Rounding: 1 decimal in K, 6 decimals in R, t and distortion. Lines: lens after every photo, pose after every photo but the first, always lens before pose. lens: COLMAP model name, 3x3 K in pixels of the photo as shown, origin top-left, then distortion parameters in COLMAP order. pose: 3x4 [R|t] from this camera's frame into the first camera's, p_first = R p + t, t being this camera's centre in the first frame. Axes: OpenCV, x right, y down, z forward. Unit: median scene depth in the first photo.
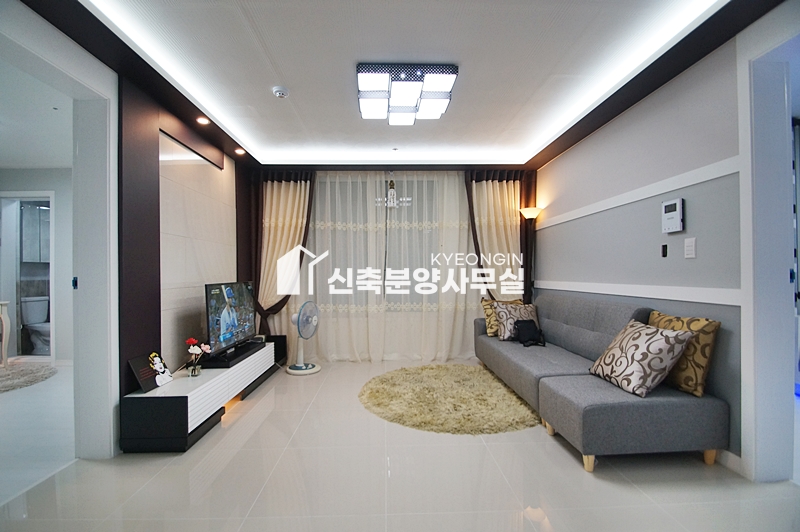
lens RADIAL K [[358.5, 0, 399.0], [0, 358.5, 274.1], [0, 0, 1]] dist [-0.007840, -0.004949]
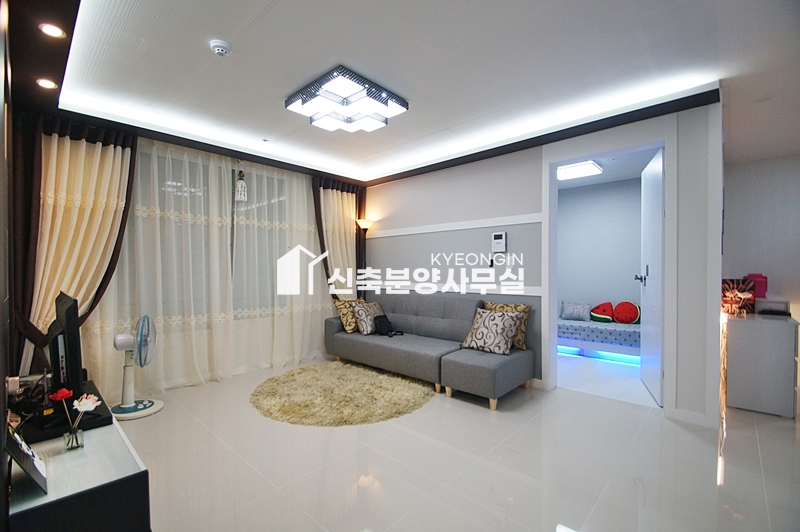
lens RADIAL K [[358.5, 0, 394.5], [0, 358.5, 273.0], [0, 0, 1]] dist [-0.007840, -0.004949]
pose [[0.696801, 0.001114, 0.717264, -0.463499], [-0.004288, 0.999987, 0.002613, -0.015777], [-0.717252, -0.004897, 0.696797, 0.136502]]
